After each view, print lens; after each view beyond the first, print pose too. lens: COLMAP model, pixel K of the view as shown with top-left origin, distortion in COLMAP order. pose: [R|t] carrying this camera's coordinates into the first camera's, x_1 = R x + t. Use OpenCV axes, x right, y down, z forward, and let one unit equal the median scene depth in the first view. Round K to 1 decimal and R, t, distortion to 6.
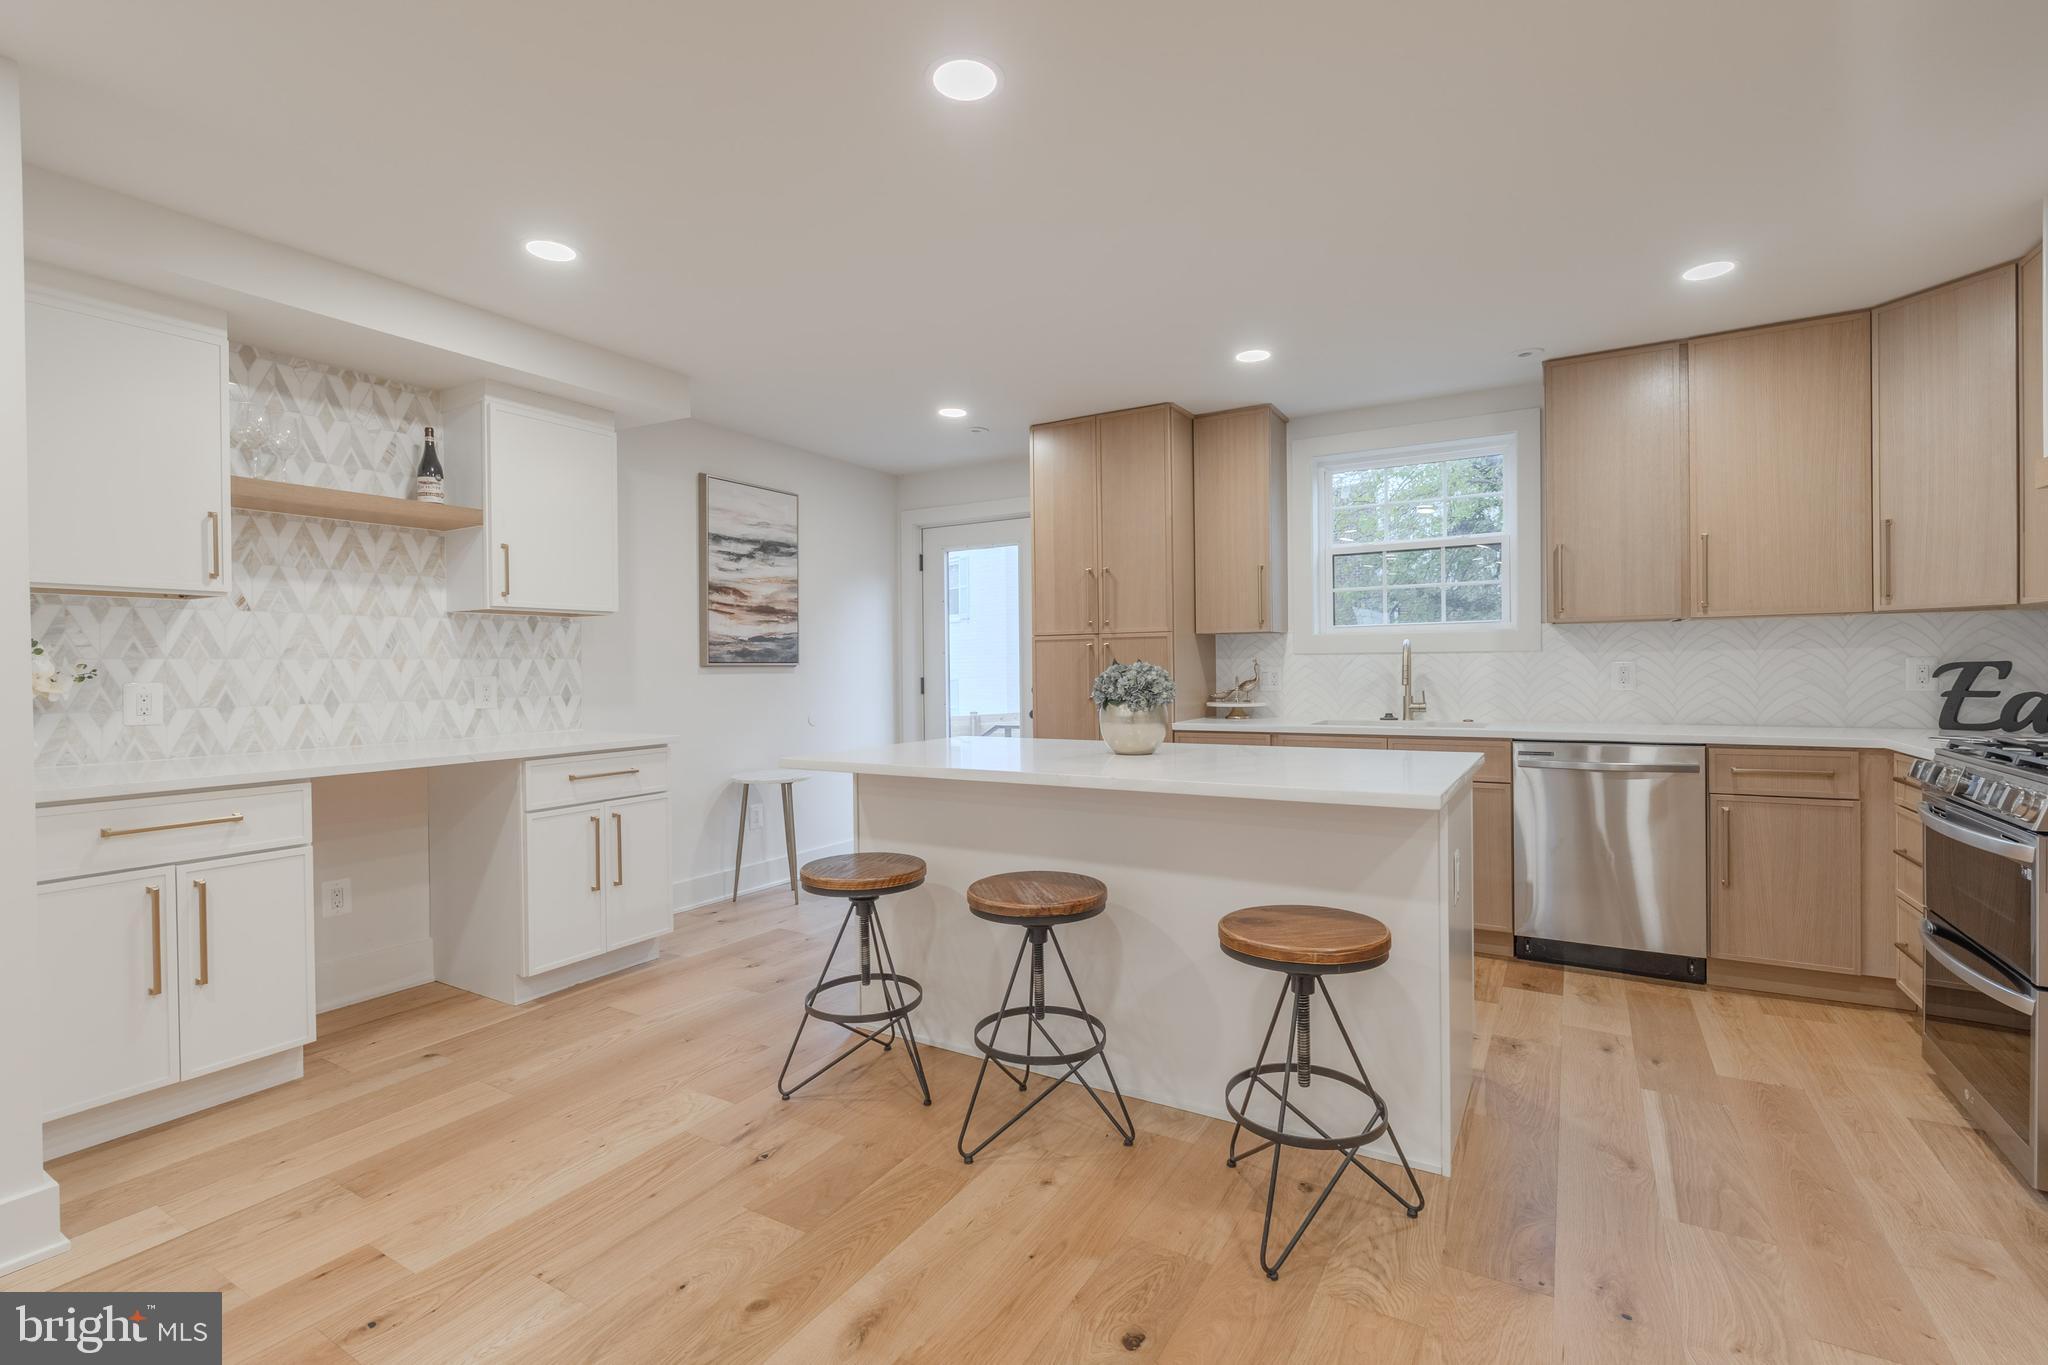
lens RADIAL K [[920.3, 0, 1021.5], [0, 920.3, 675.5], [0, 0, 1]] dist [-0.007214, 0.001842]
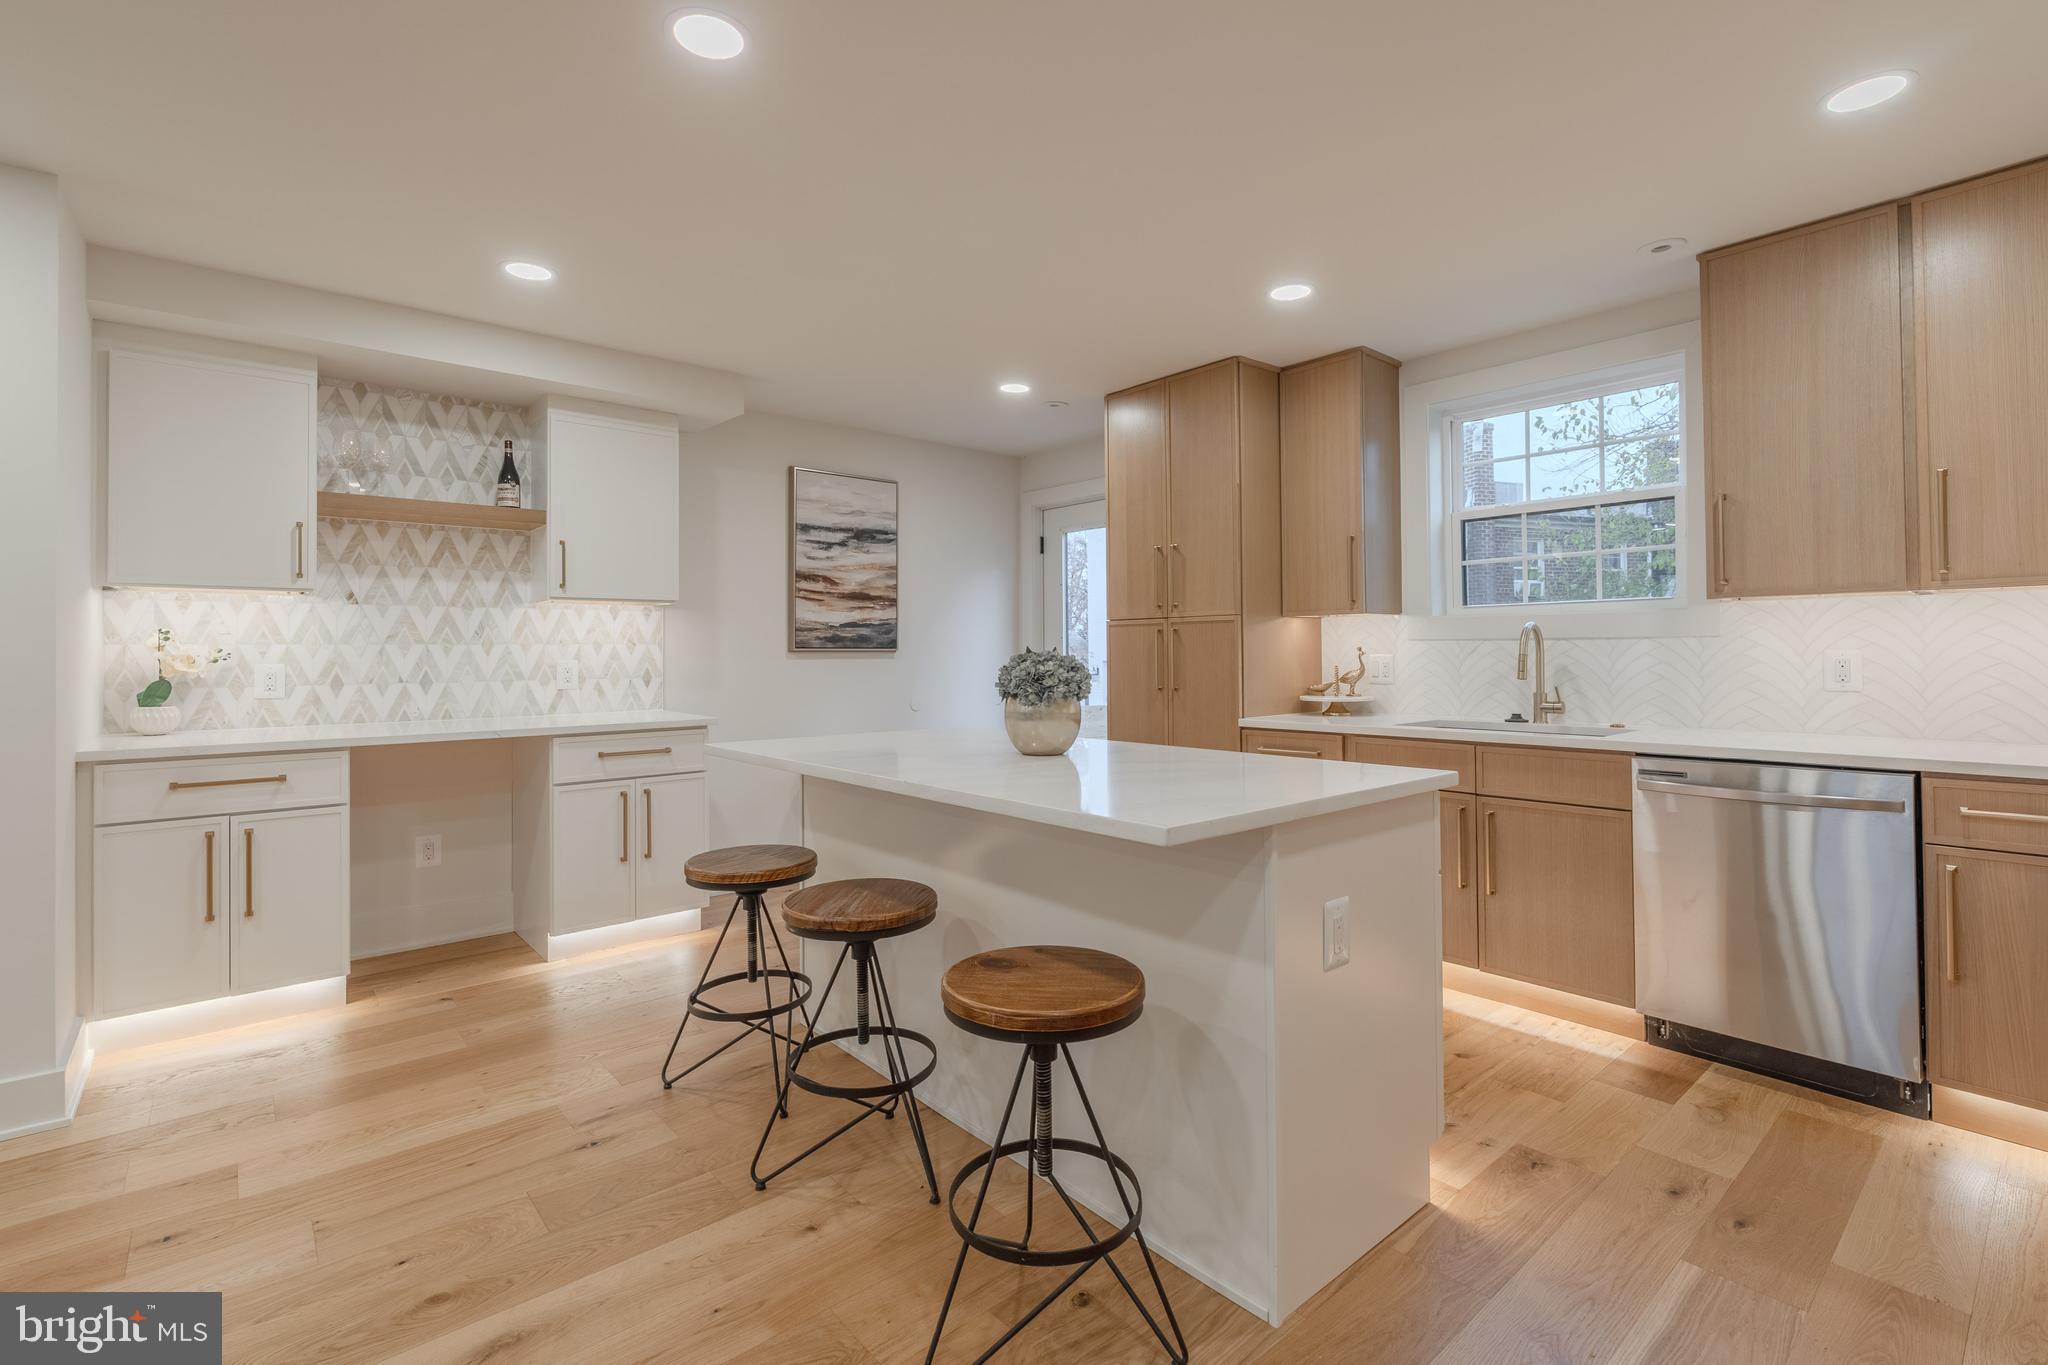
lens RADIAL K [[927.0, 0, 1022.9], [0, 927.0, 644.1], [0, 0, 1]] dist [-0.005713, 0.000813]
pose [[0.948686, 0.001829, -0.316215, 0.289277], [-0.007140, 0.999852, -0.015638, -0.004859], [0.316139, 0.017093, 0.948559, 0.110579]]
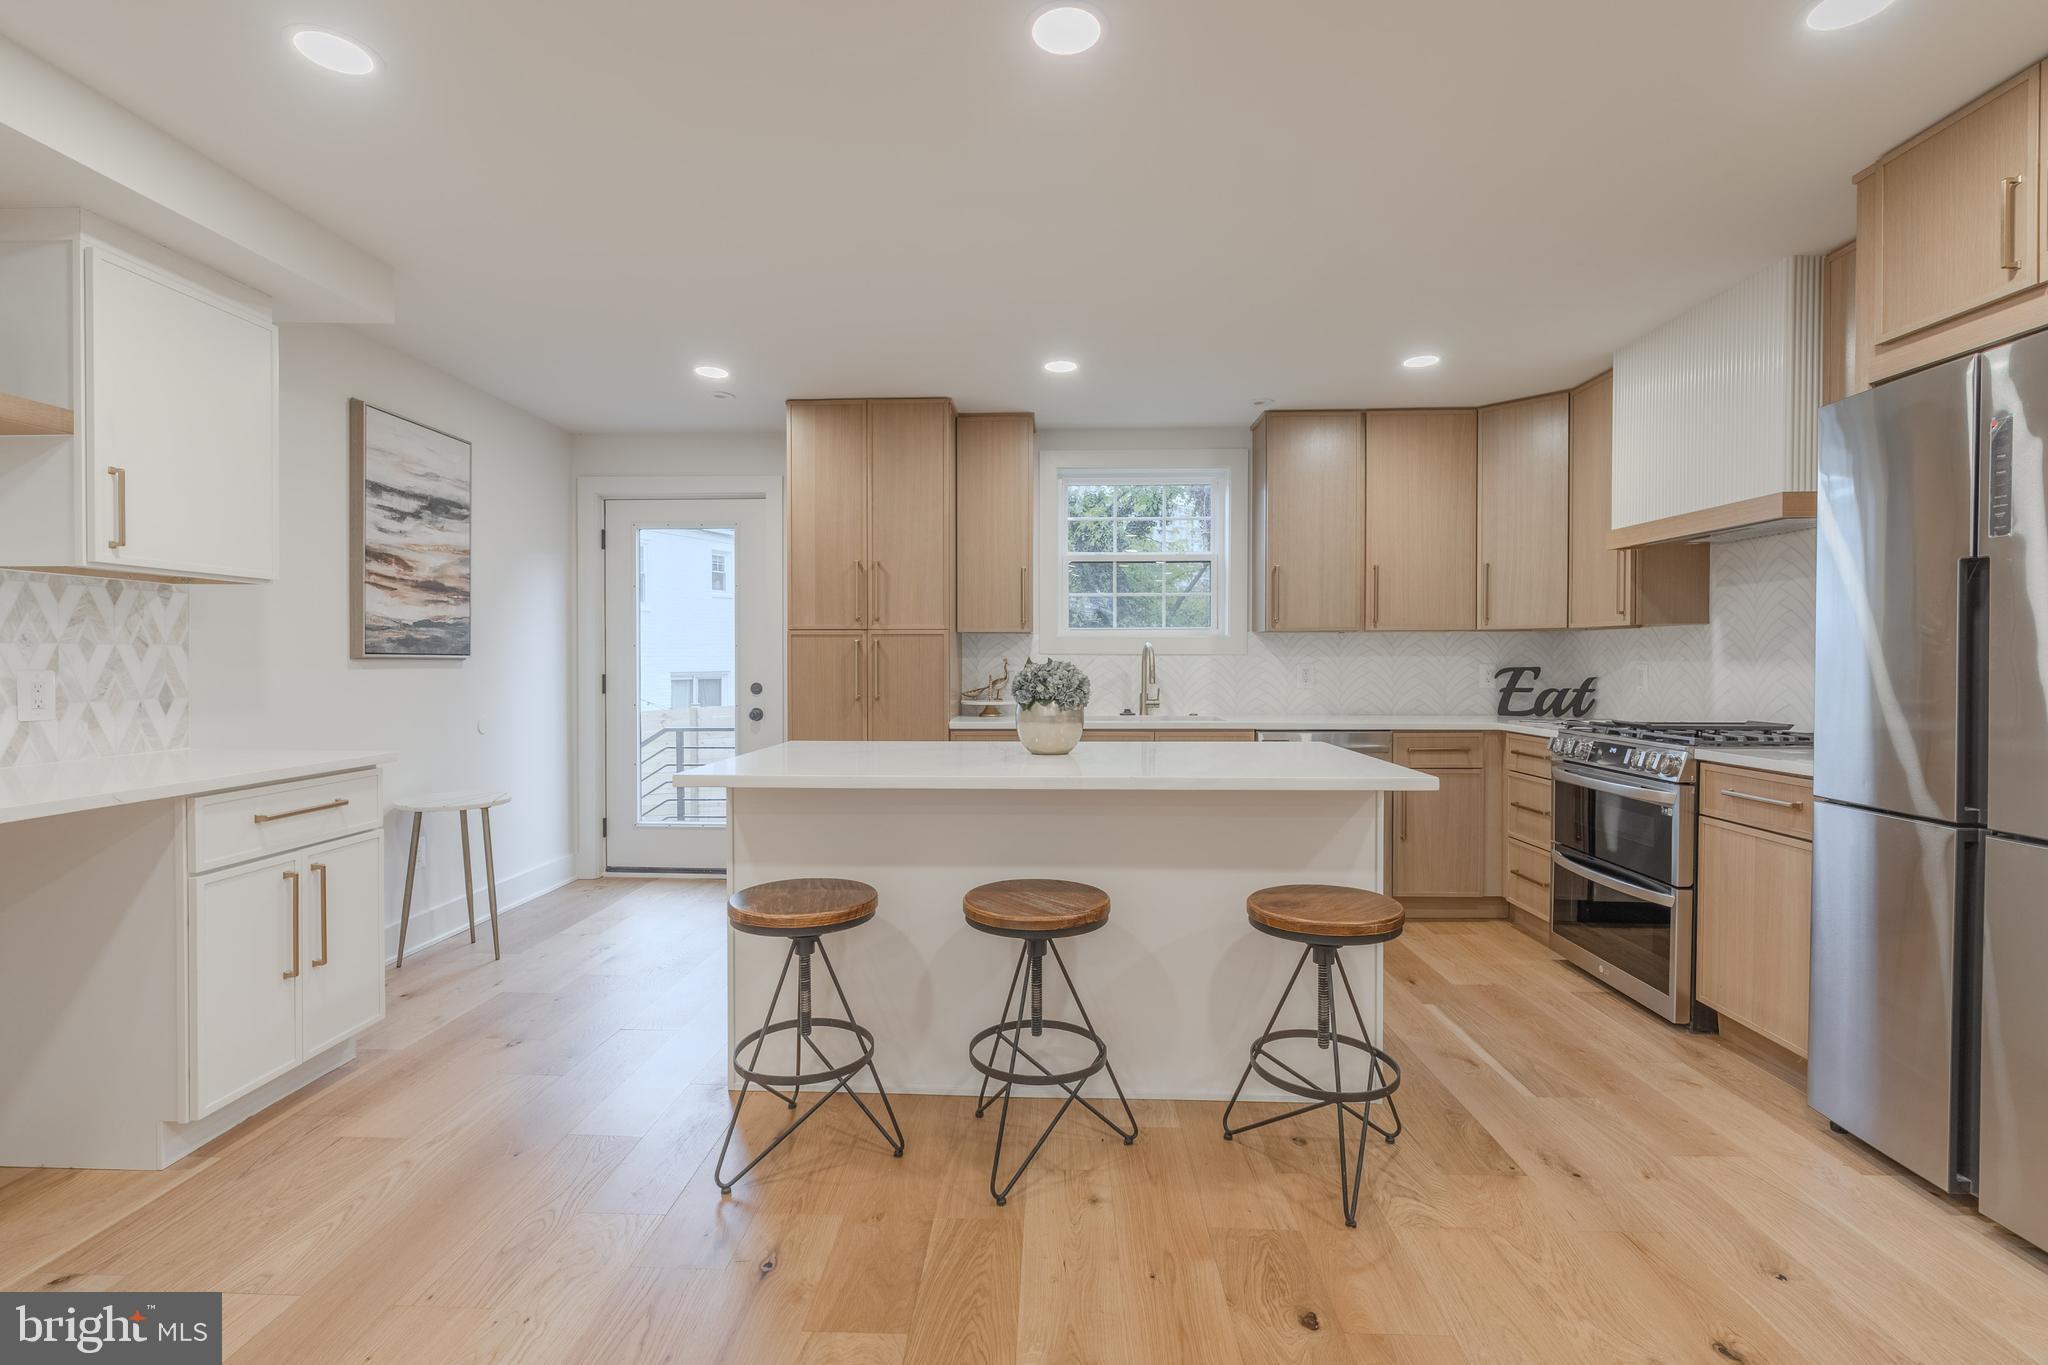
lens RADIAL K [[920.3, 0, 1021.5], [0, 920.3, 675.5], [0, 0, 1]] dist [-0.007214, 0.001842]
pose [[0.876636, 0.004132, 0.481137, -0.285286], [-0.005370, 0.999985, 0.001195, 0.000180], [-0.481125, -0.003631, 0.876645, 0.109925]]
